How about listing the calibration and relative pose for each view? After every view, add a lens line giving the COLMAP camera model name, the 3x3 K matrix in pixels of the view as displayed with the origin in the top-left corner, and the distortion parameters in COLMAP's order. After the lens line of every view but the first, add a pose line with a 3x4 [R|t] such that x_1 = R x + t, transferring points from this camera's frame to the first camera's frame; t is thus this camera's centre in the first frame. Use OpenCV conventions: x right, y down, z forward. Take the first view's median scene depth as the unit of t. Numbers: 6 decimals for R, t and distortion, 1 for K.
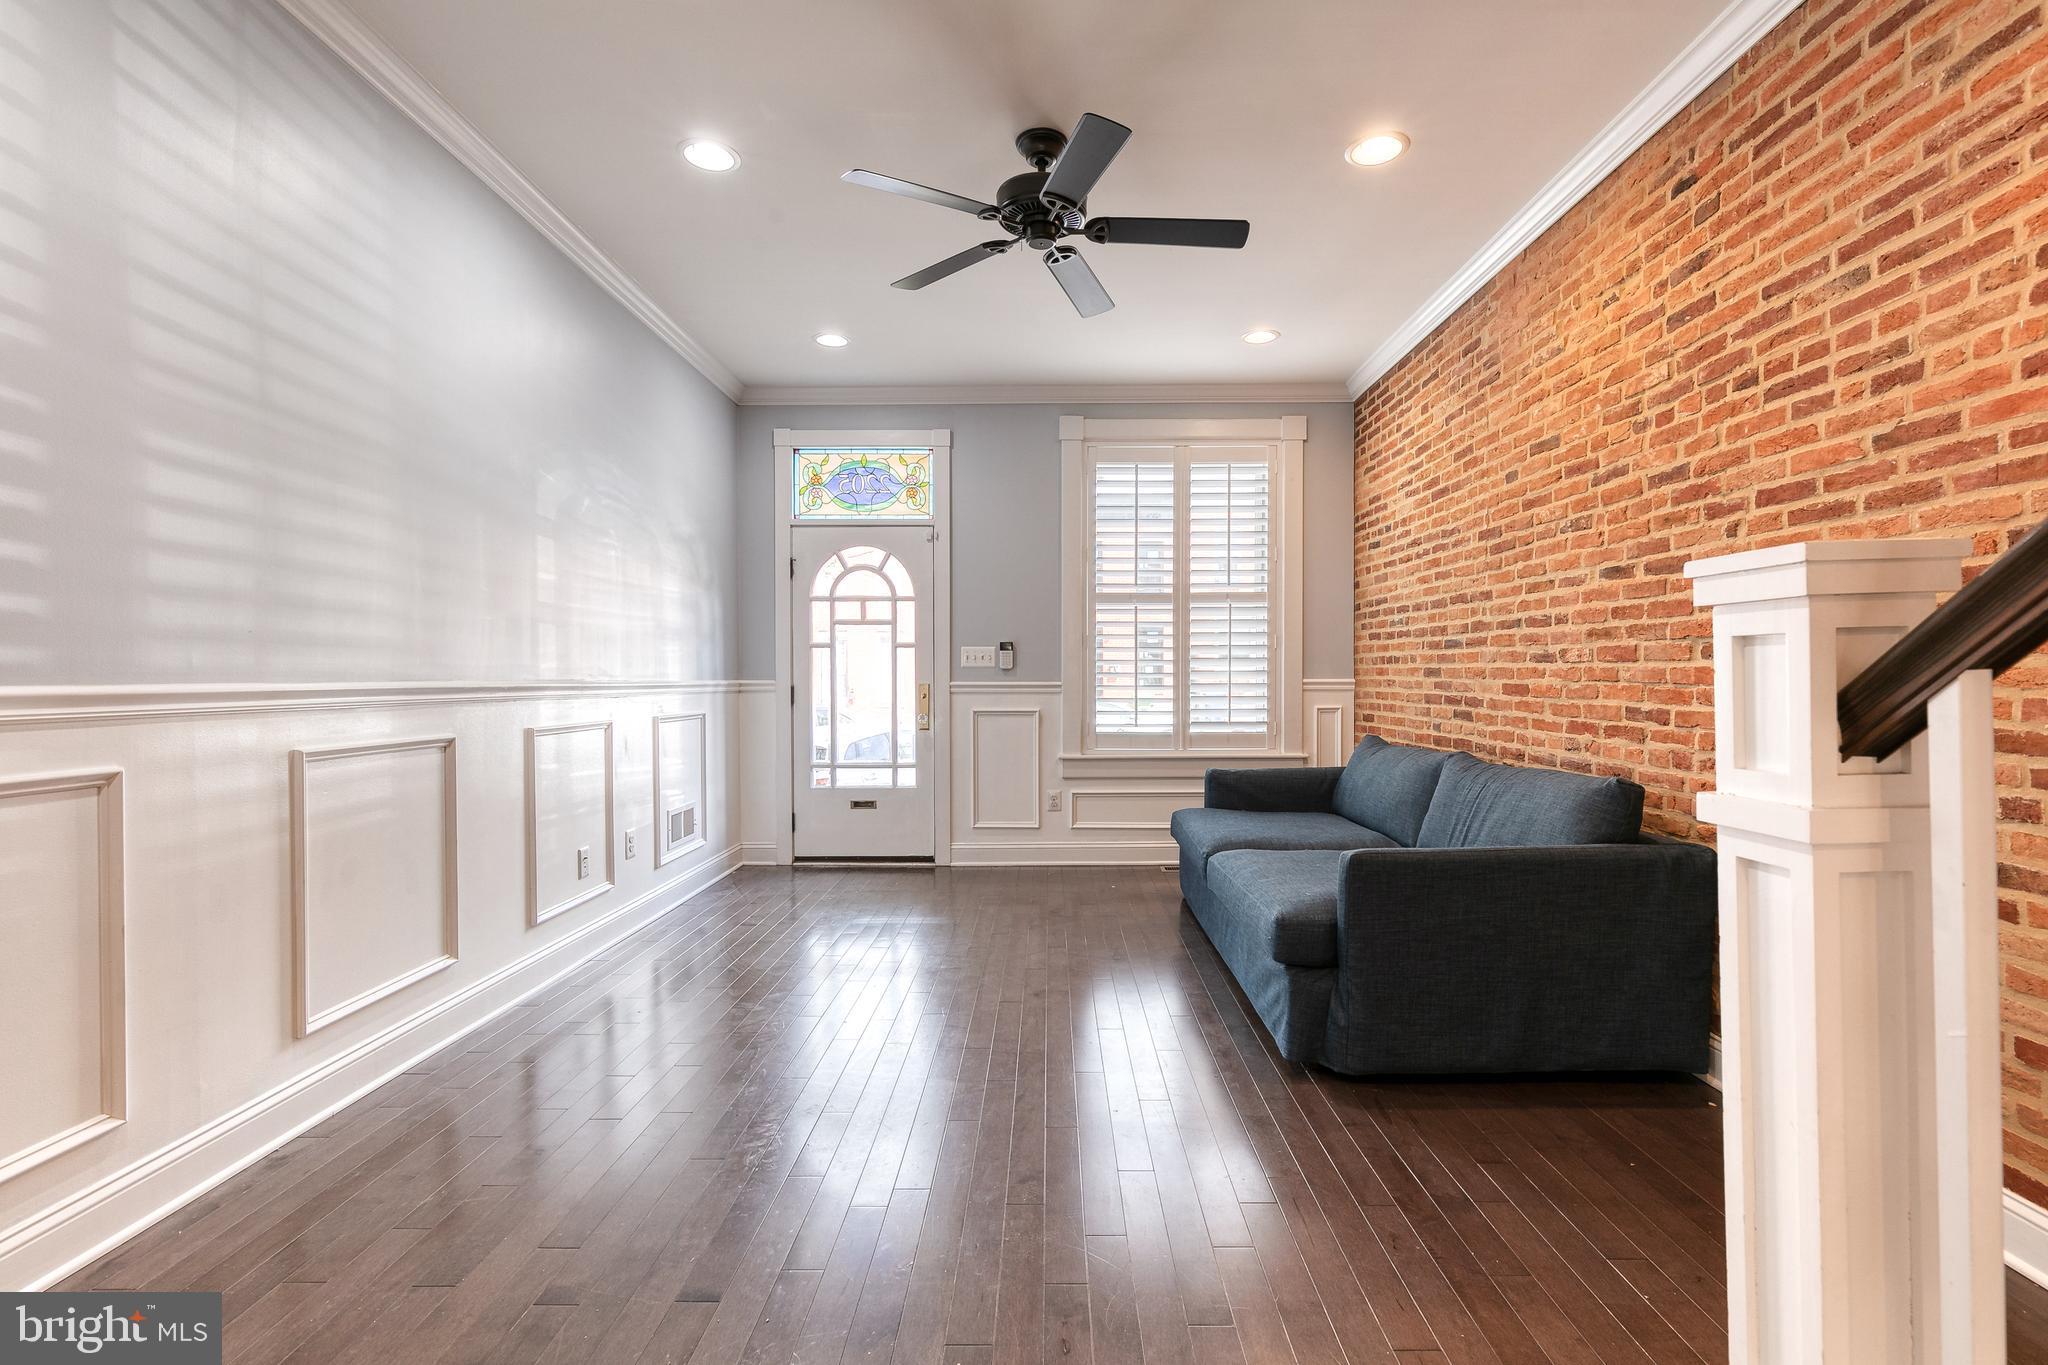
lens RADIAL K [[938.4, 0, 1039.4], [0, 938.4, 678.9], [0, 0, 1]] dist [0.010283, -0.000169]
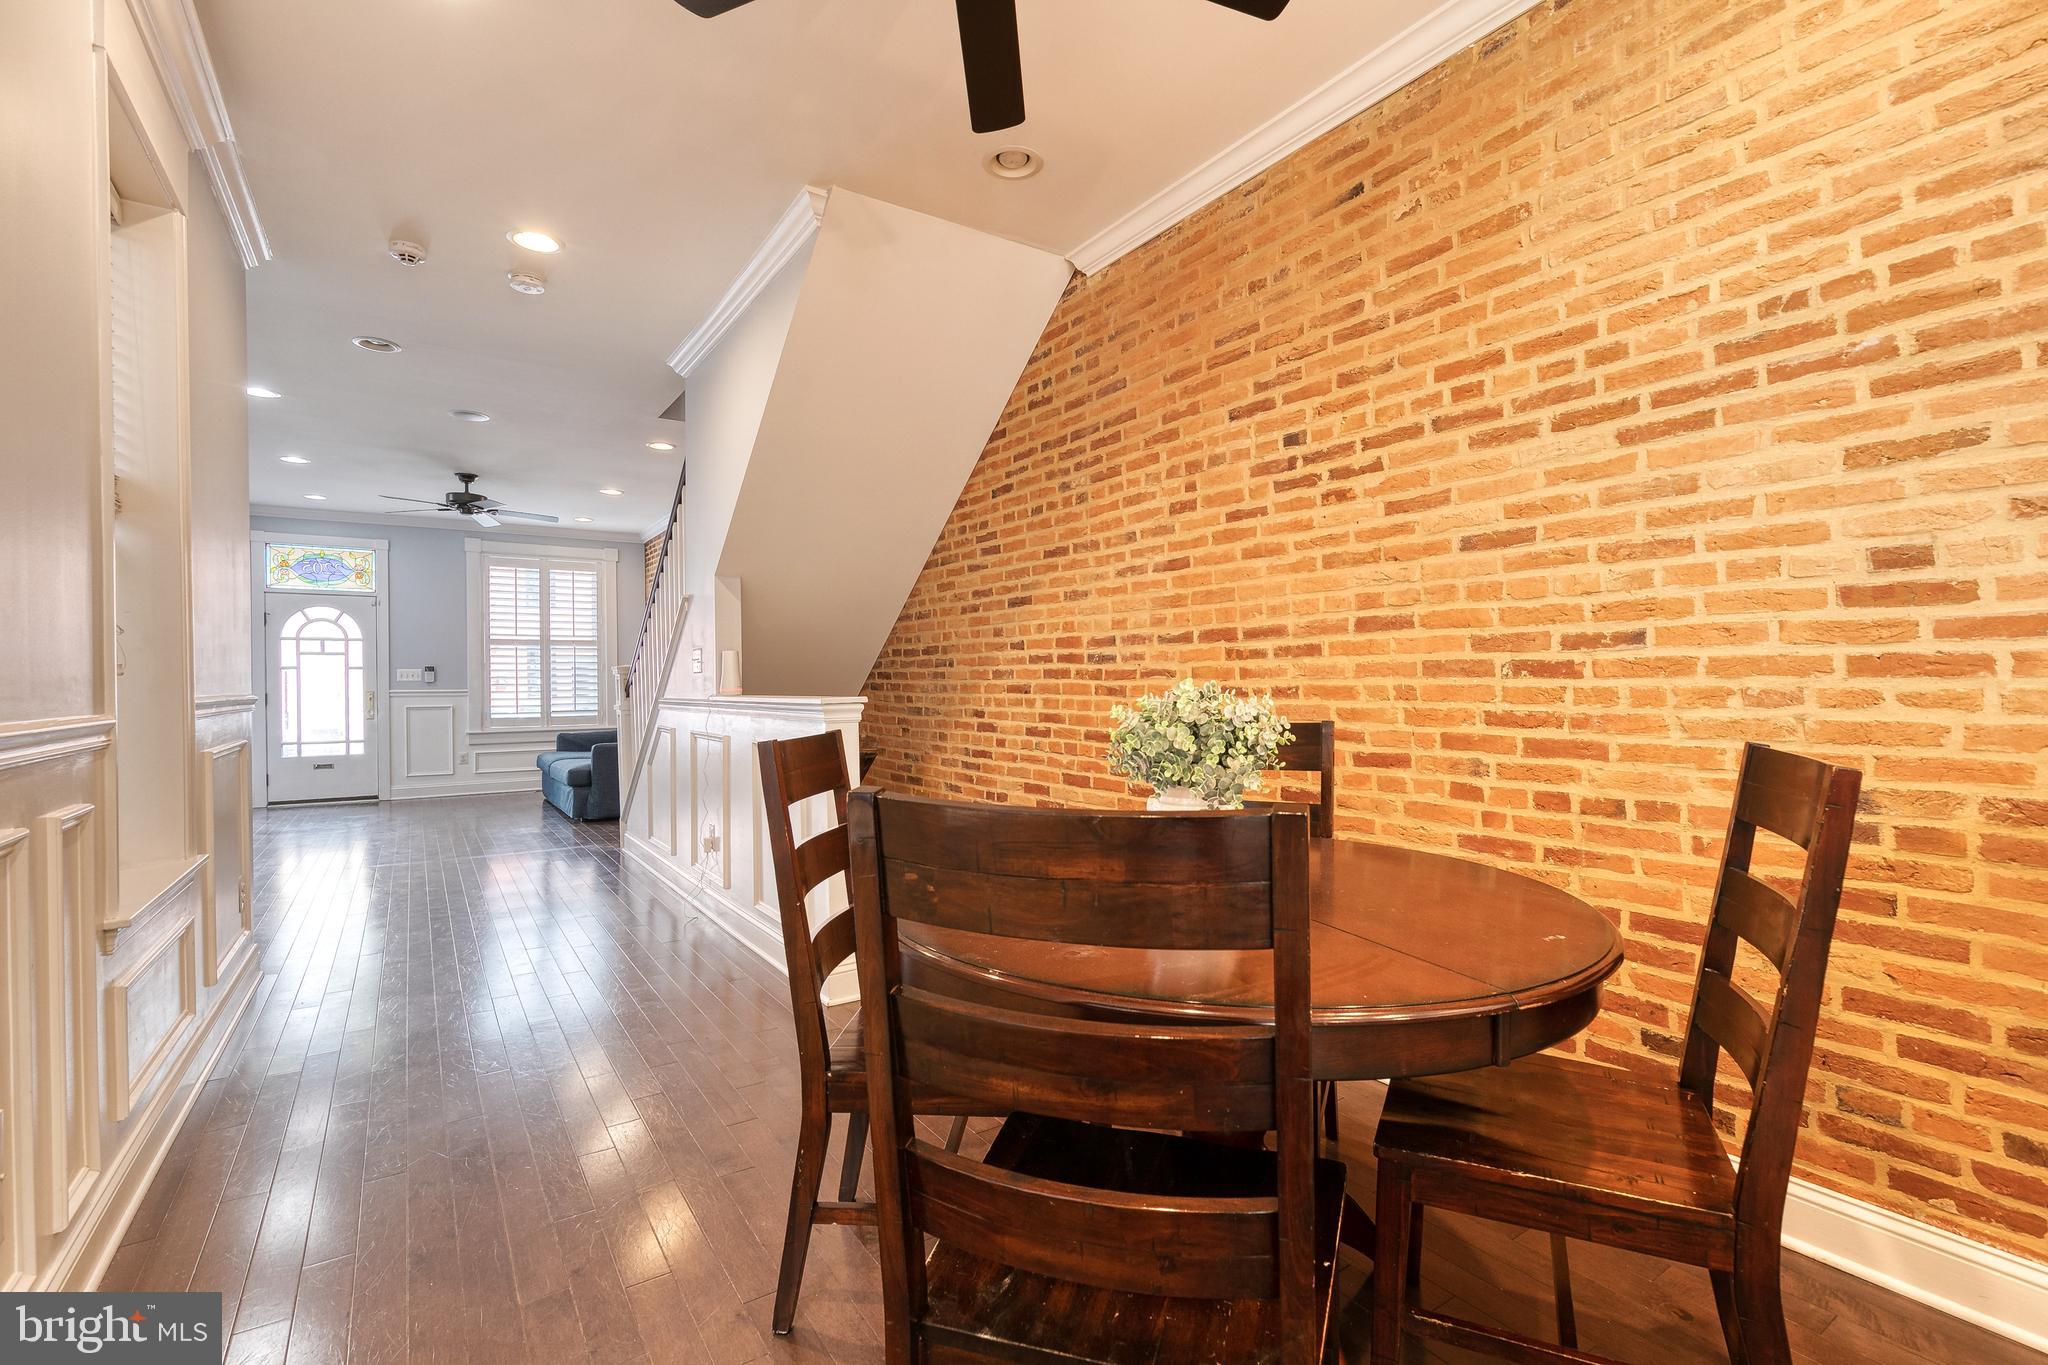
lens RADIAL K [[938.4, 0, 1044.9], [0, 938.4, 680.3], [0, 0, 1]] dist [0.010283, -0.000169]
pose [[0.824390, -0.004051, 0.566008, -0.151102], [0.007248, 0.999968, -0.003400, -0.000421], [-0.565976, 0.006905, 0.824393, -1.908741]]
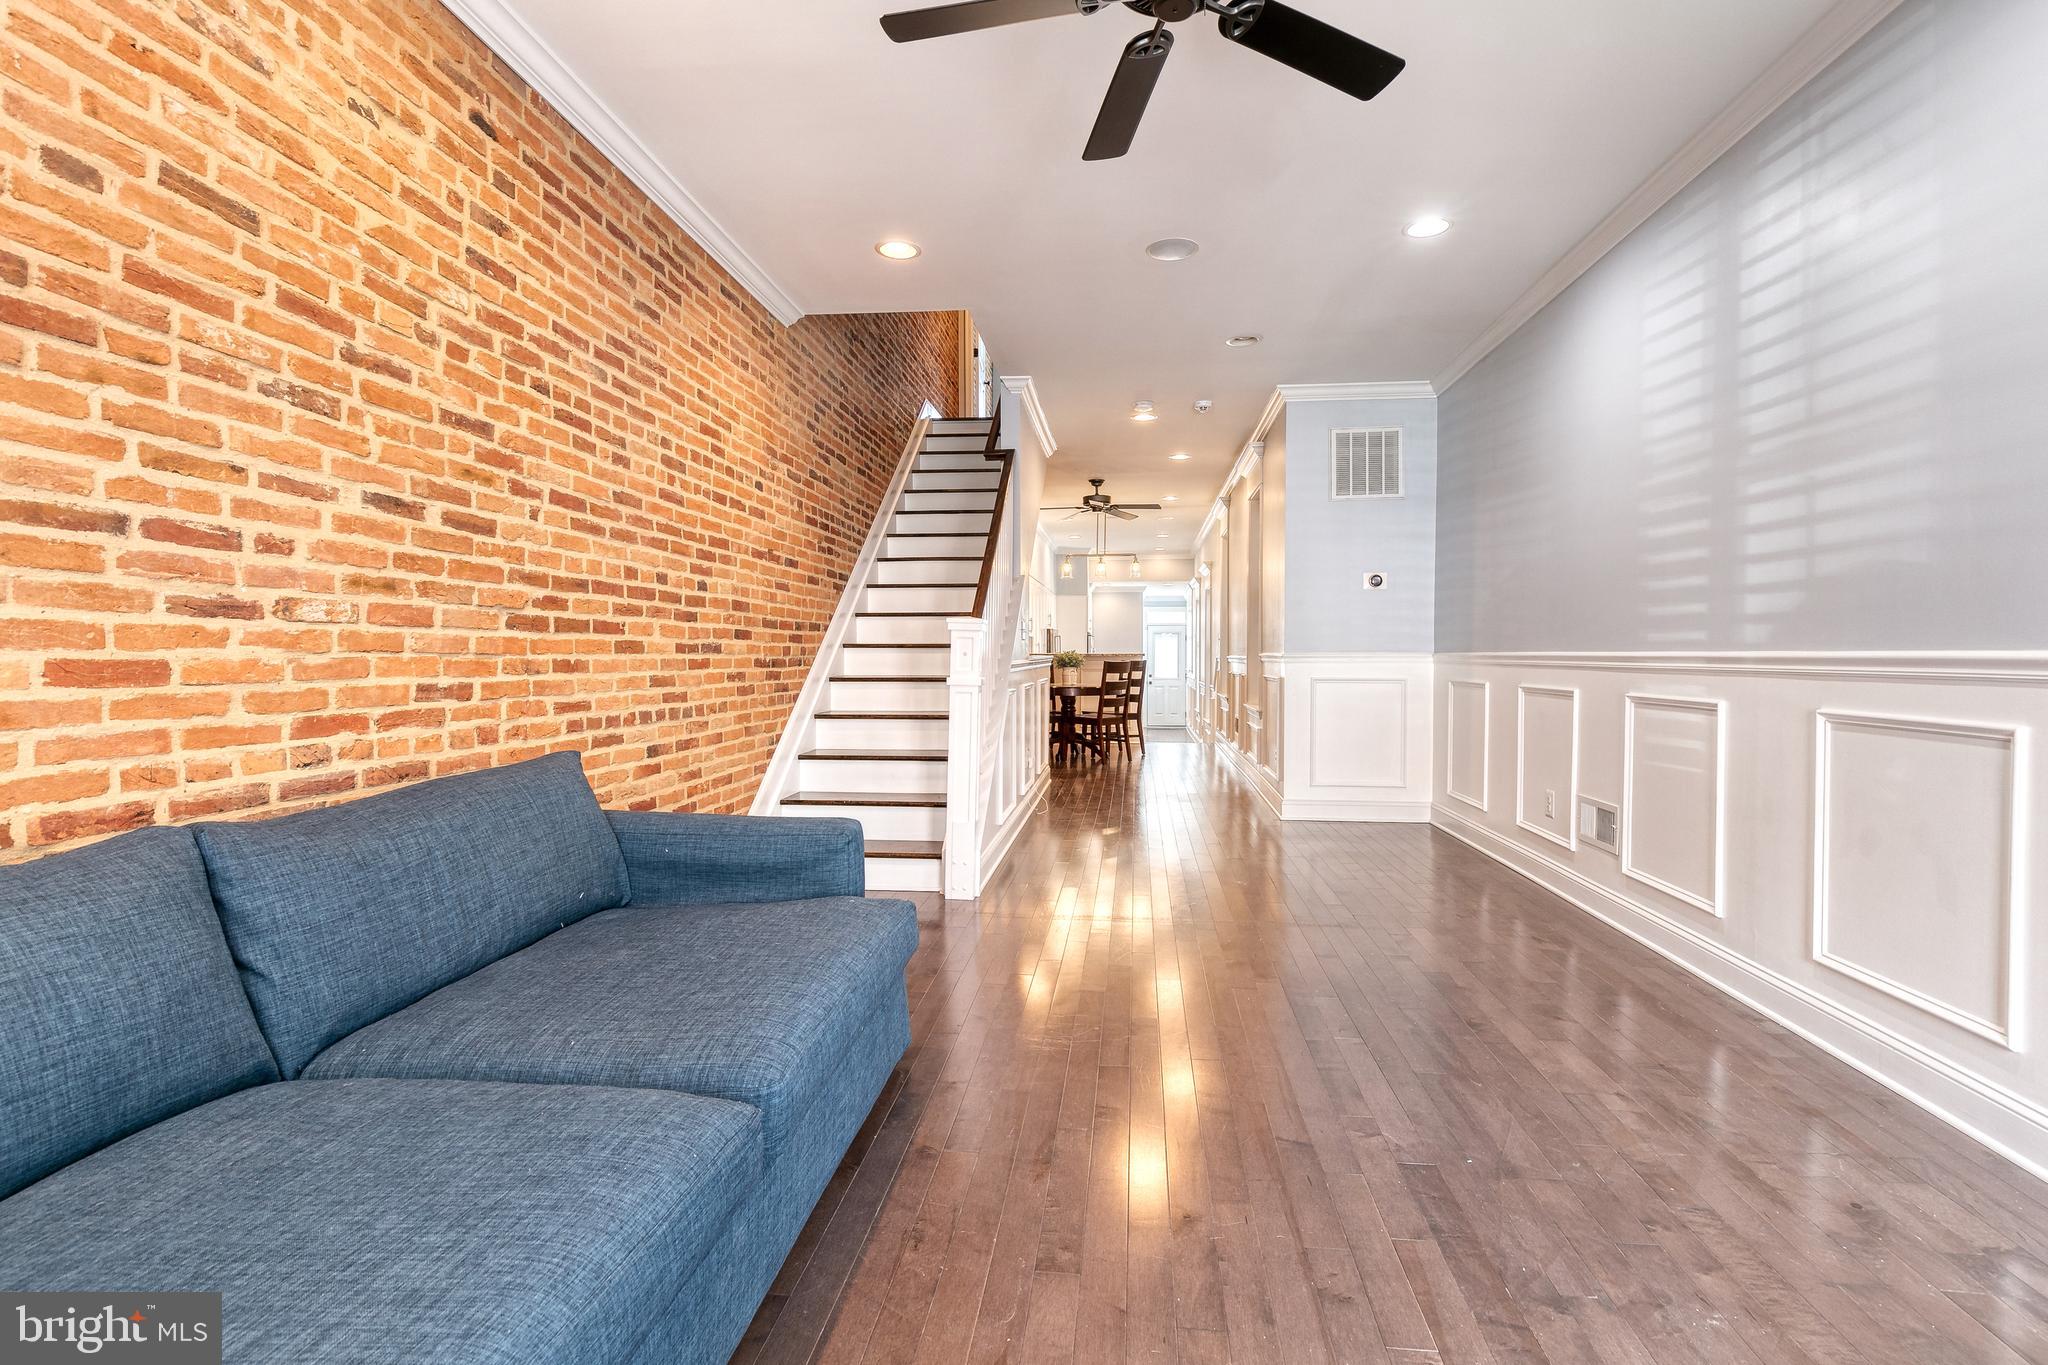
lens RADIAL K [[938.4, 0, 1031.5], [0, 938.4, 683.1], [0, 0, 1]] dist [0.010283, -0.000169]
pose [[-0.994714, -0.002797, 0.102647, 0.035883], [0.000866, 0.999365, 0.035626, 0.001054], [-0.102681, 0.035526, -0.994080, 1.710203]]
